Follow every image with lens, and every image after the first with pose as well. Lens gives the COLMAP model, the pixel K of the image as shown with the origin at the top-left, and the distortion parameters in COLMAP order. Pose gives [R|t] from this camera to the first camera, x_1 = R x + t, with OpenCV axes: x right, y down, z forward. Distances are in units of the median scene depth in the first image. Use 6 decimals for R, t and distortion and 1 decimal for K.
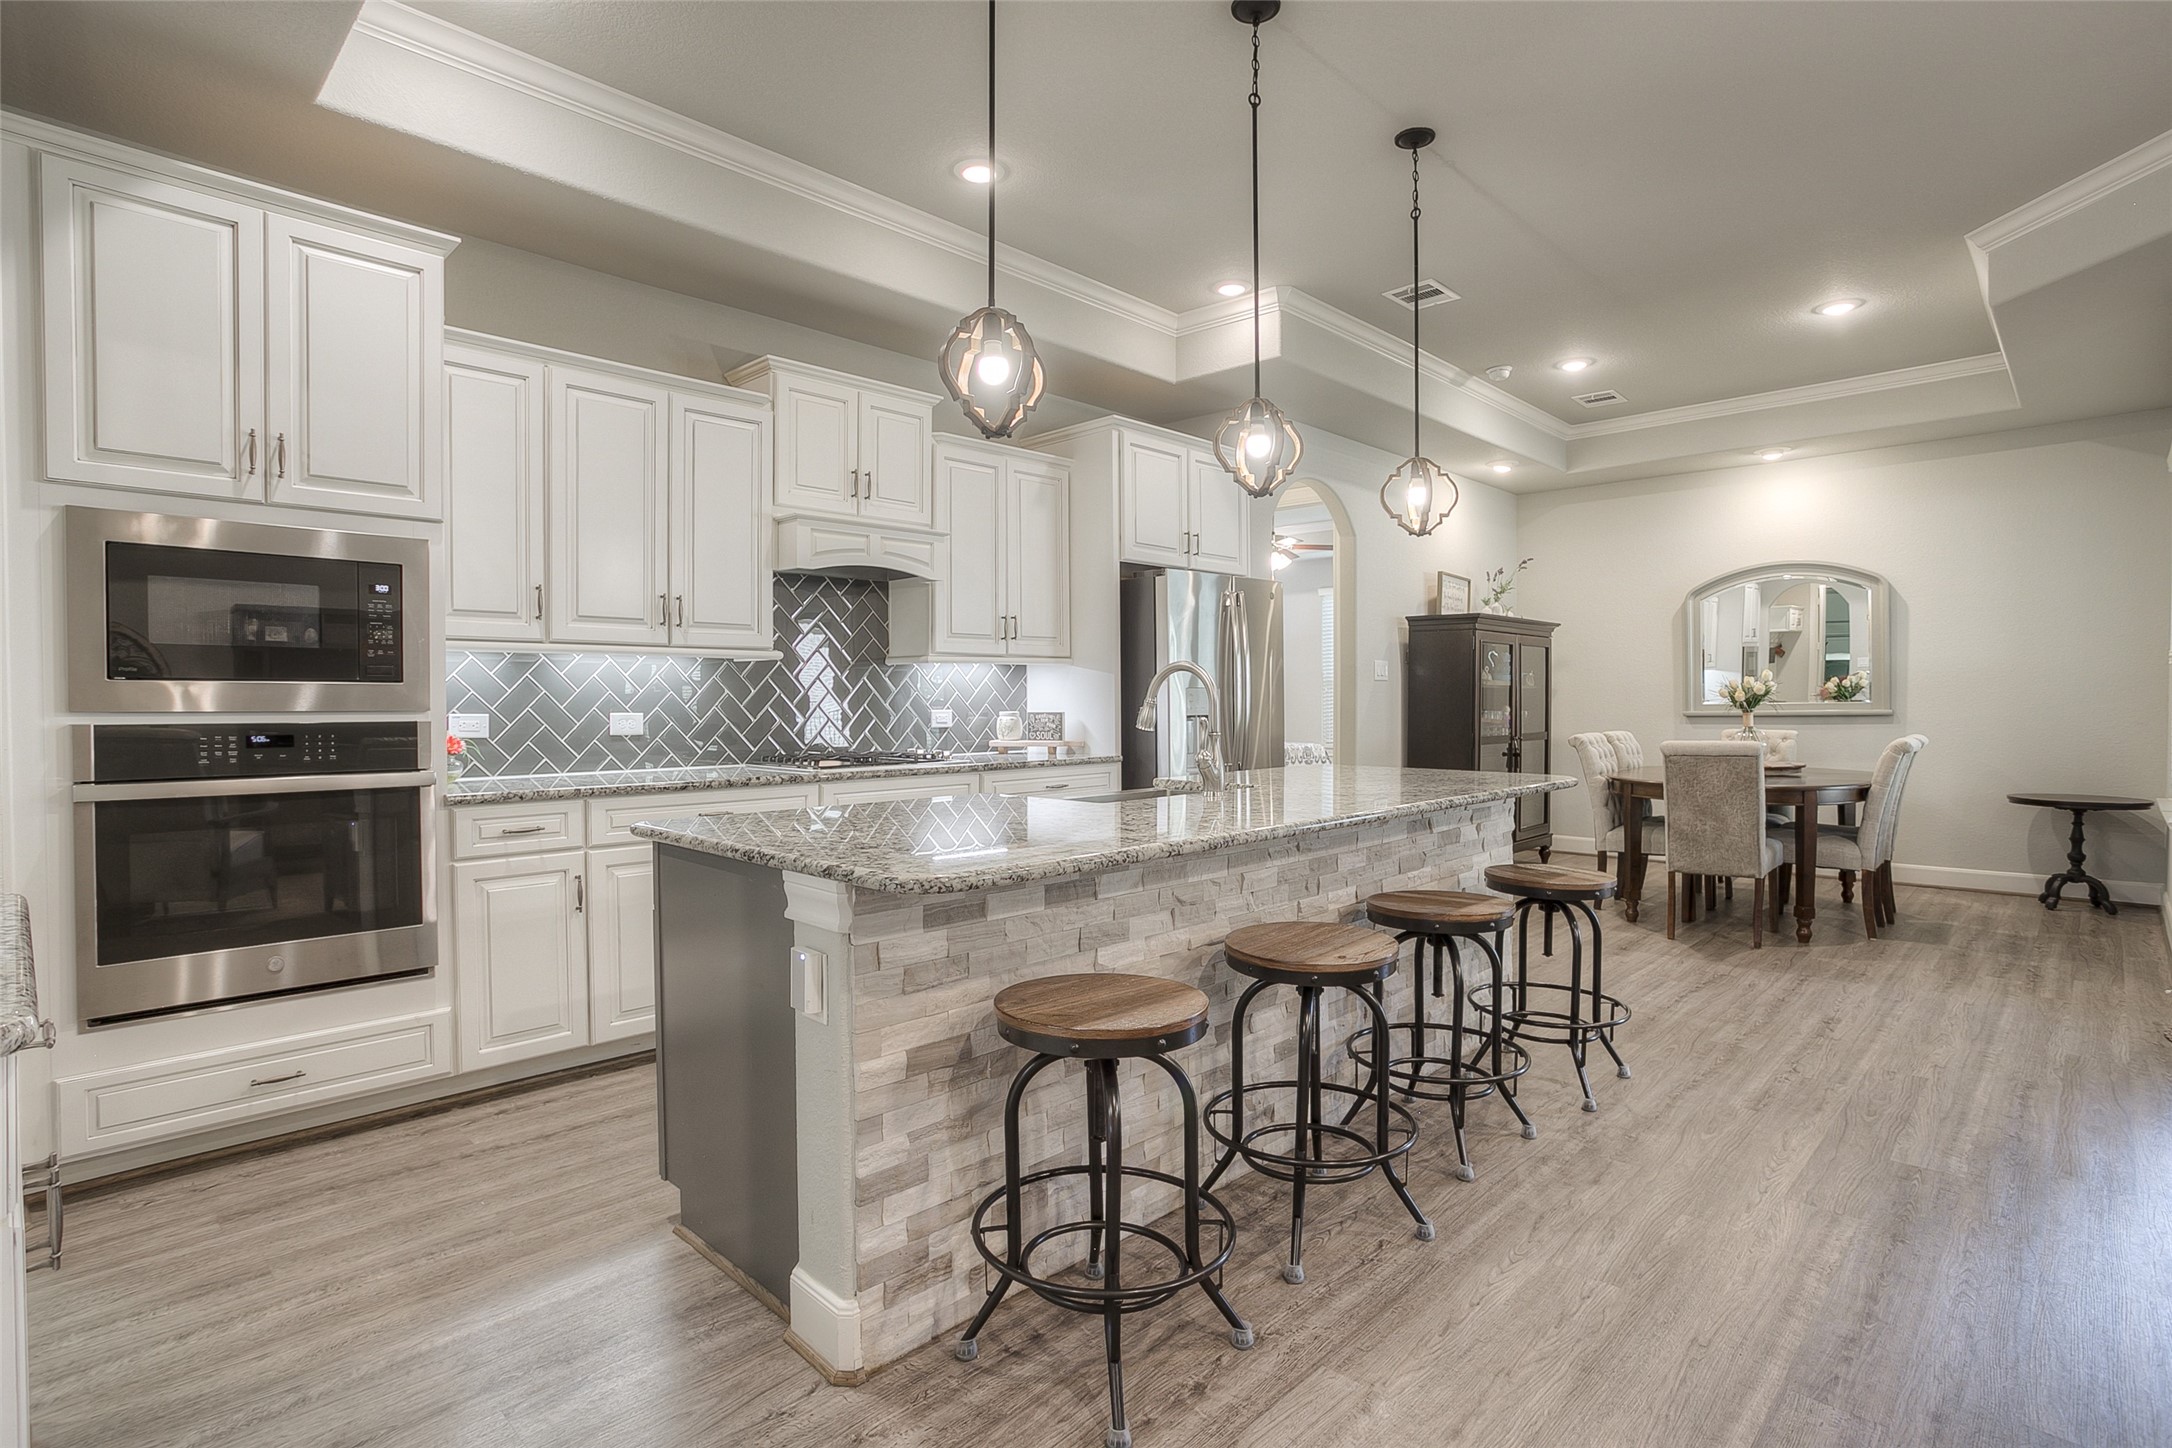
lens RADIAL K [[1088.9, 0, 1082.7], [0, 1088.9, 740.5], [0, 0, 1]] dist [-0.052202, 0.023377]
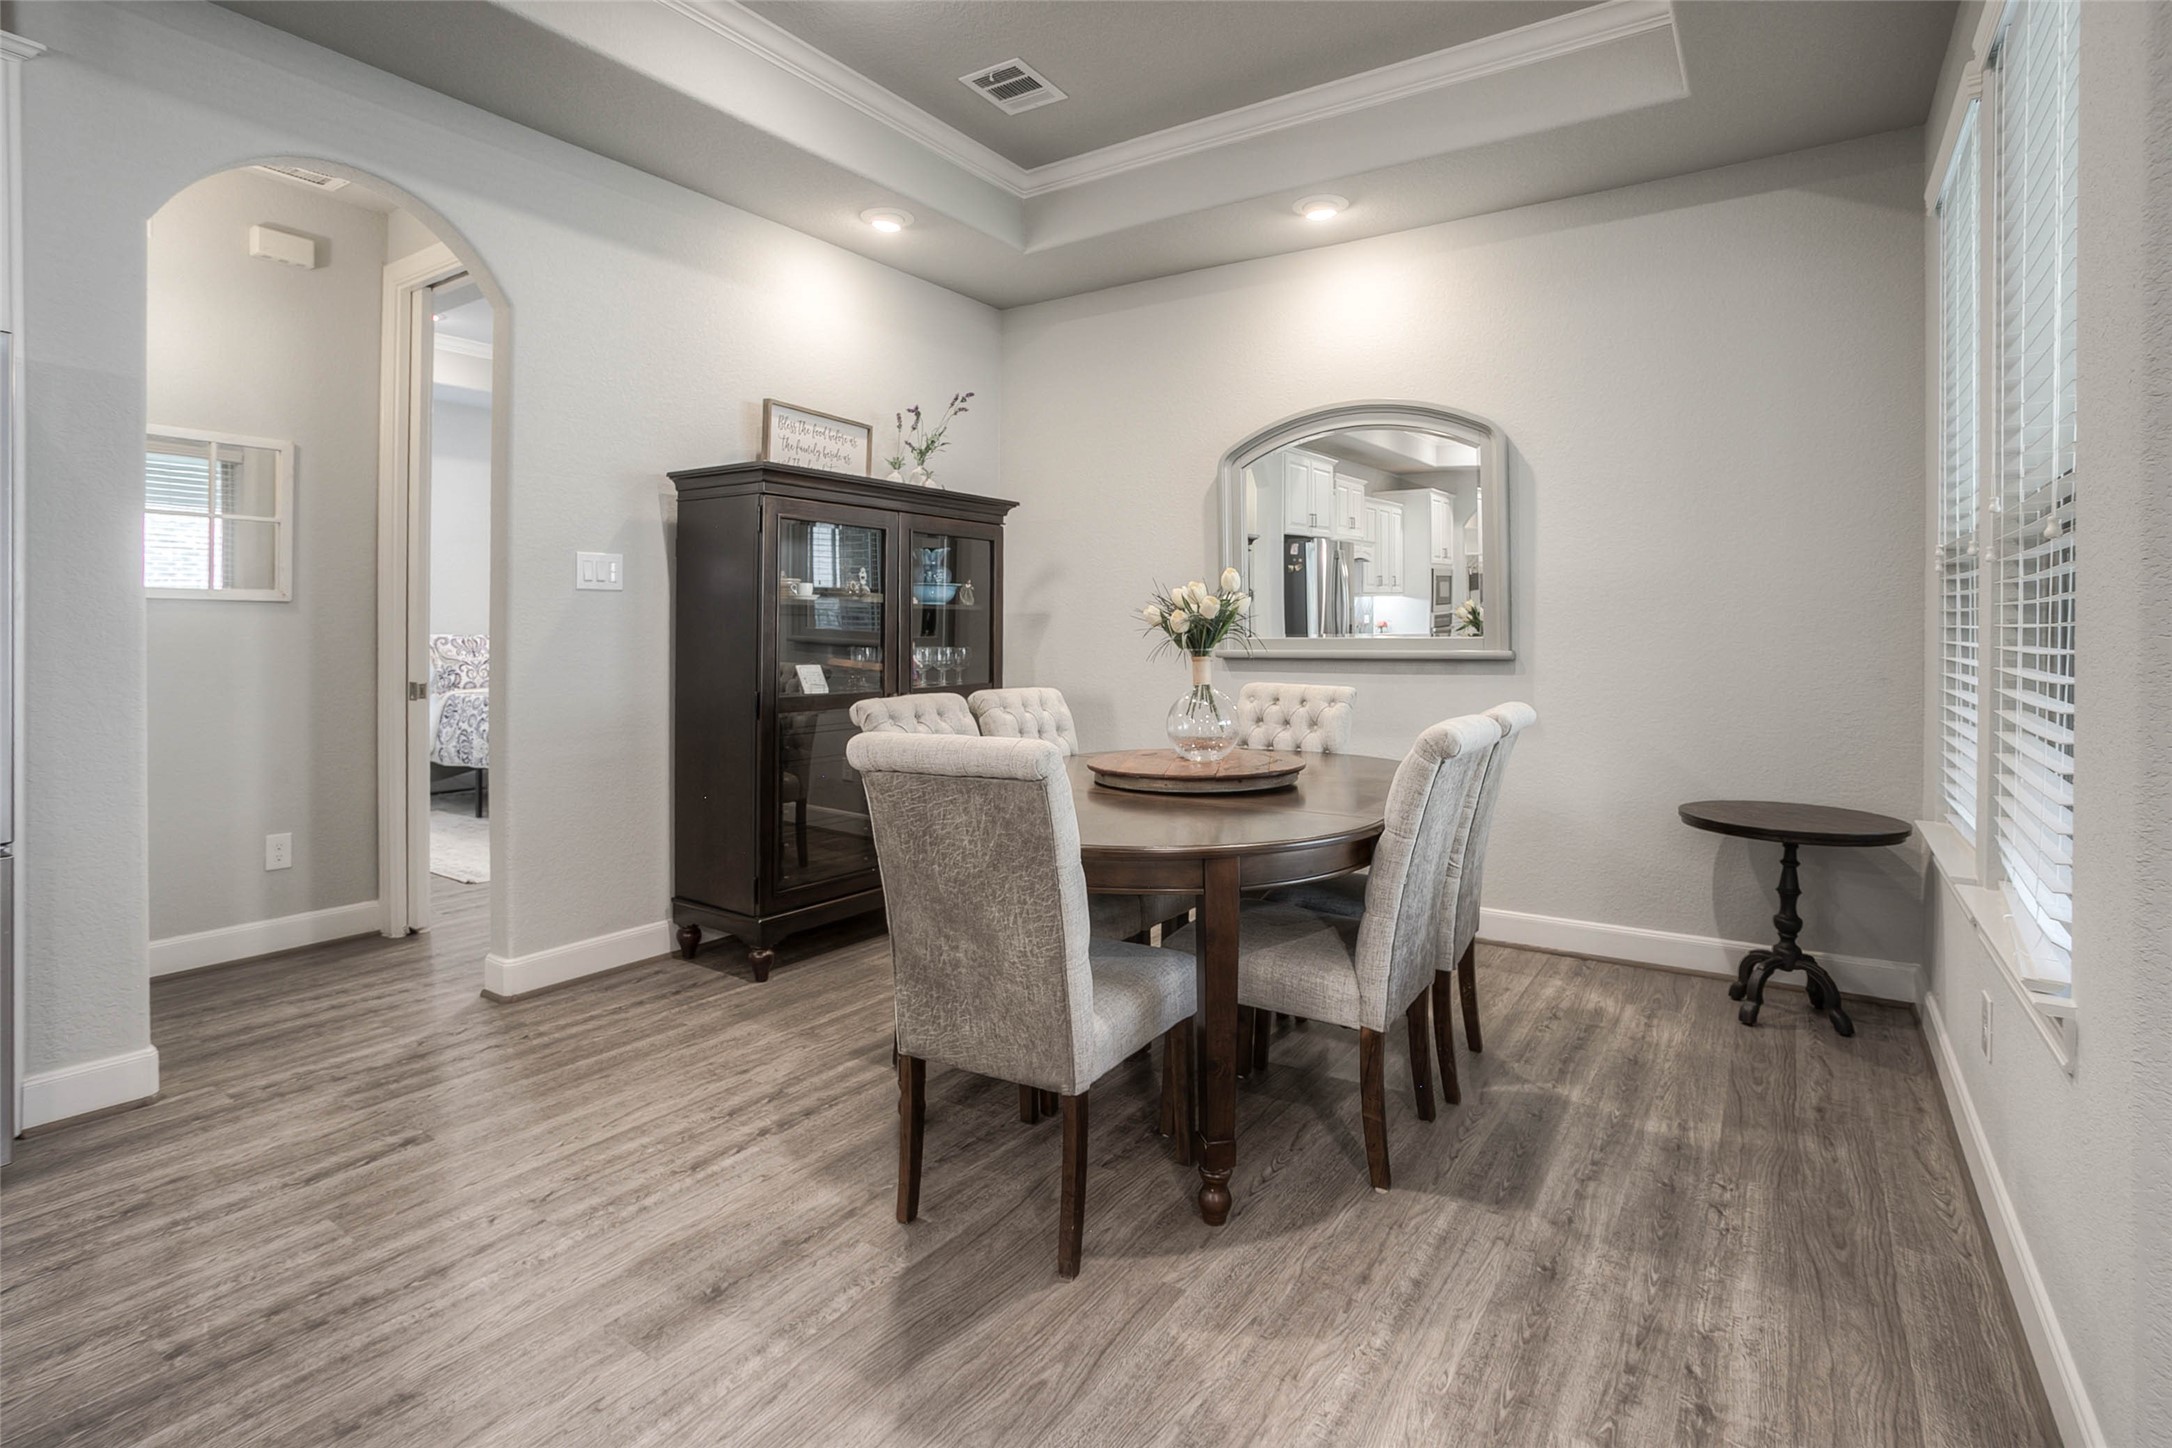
lens RADIAL K [[1088.9, 0, 1134.2], [0, 1088.9, 631.4], [0, 0, 1]] dist [-0.052202, 0.023377]
pose [[0.978119, 0.008674, 0.207866, 0.606103], [-0.000684, 0.999259, -0.038481, -0.023104], [-0.208046, 0.037497, 0.977400, 0.646408]]
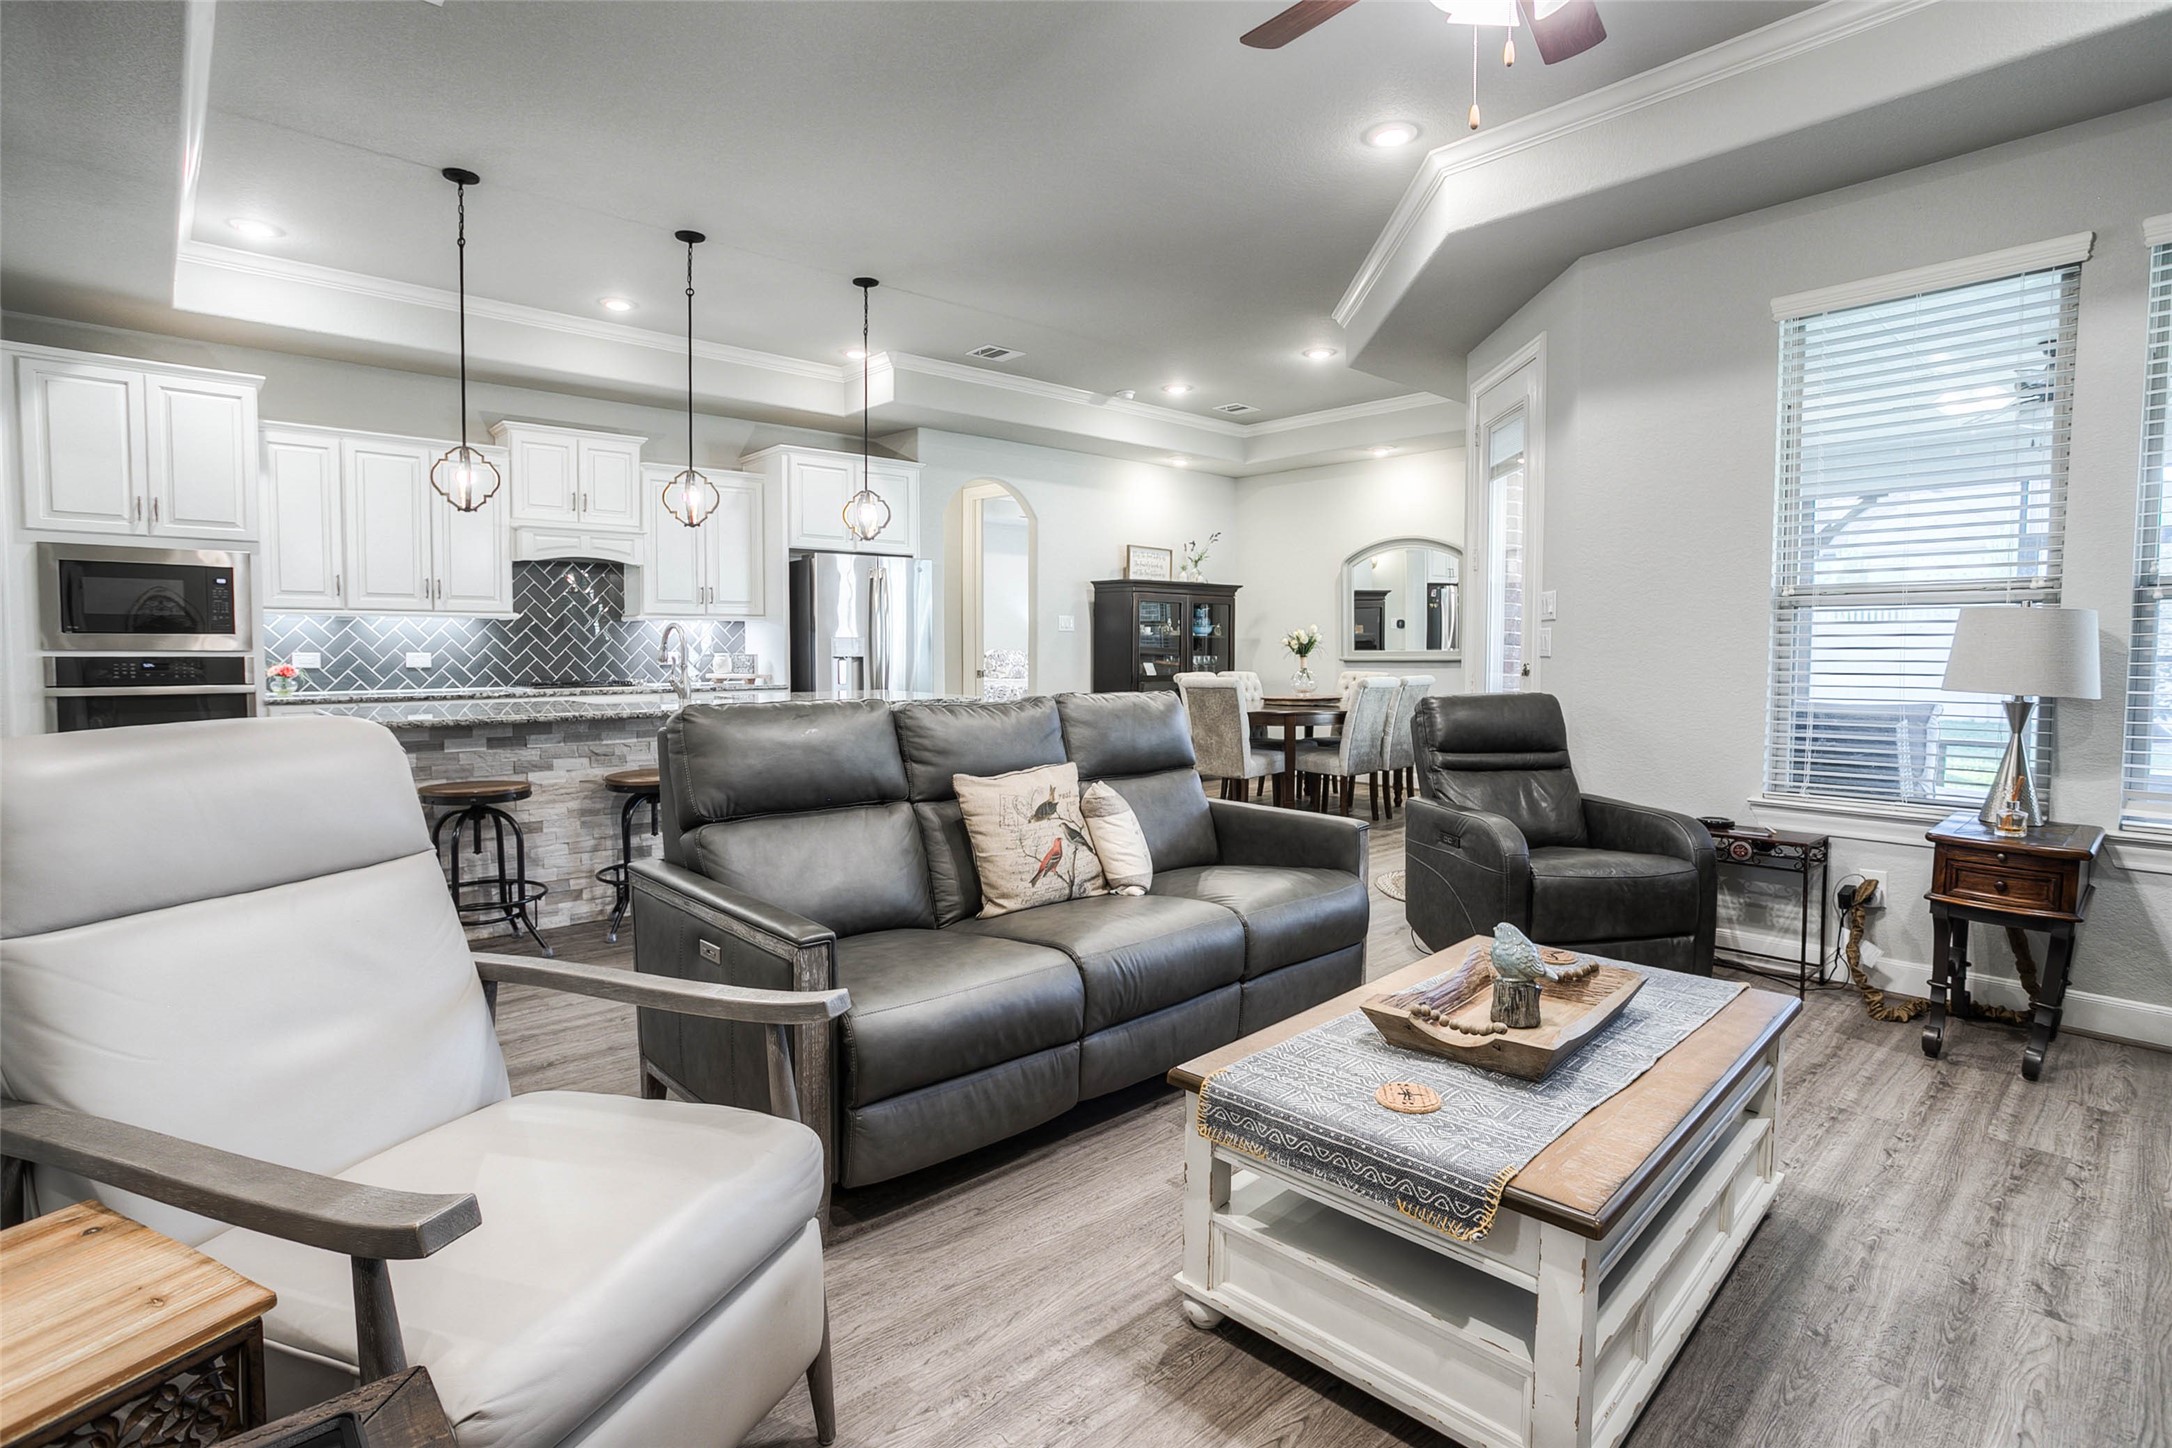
lens RADIAL K [[1088.9, 0, 1088.9], [0, 1088.9, 723.8], [0, 0, 1]] dist [-0.052202, 0.023377]
pose [[0.997820, 0.008783, -0.065402, 0.556491], [-0.006727, 0.999478, 0.031594, 0.017939], [0.065646, -0.031086, 0.997359, -0.414676]]
